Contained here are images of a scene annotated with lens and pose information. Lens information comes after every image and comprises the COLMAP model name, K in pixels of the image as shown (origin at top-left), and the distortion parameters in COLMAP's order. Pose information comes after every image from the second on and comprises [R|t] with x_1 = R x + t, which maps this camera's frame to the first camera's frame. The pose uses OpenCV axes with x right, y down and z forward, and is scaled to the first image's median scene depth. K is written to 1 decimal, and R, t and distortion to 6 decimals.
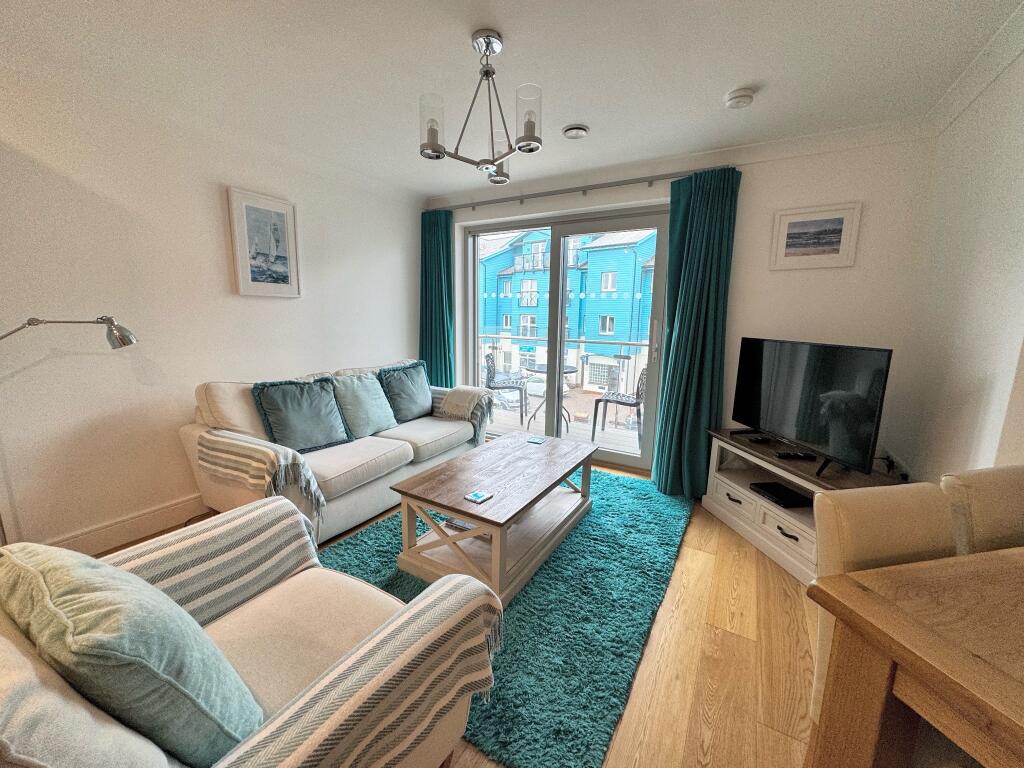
lens RADIAL K [[404.0, 0, 509.3], [0, 404.0, 382.9], [0, 0, 1]] dist [-0.000275, 0.000018]
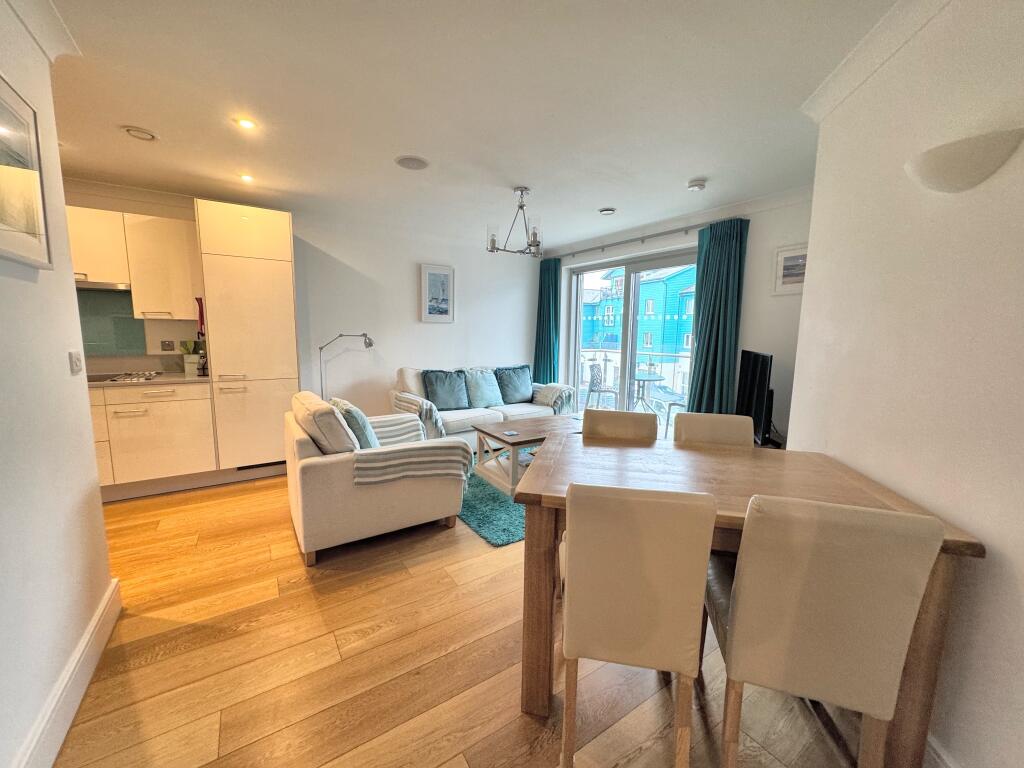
lens RADIAL K [[404.0, 0, 509.3], [0, 404.0, 382.9], [0, 0, 1]] dist [-0.000275, 0.000018]
pose [[0.897349, 0.052389, -0.438201, 0.411341], [-0.072625, 0.996922, -0.029534, 0.067081], [0.435304, 0.058327, 0.898392, -0.368729]]
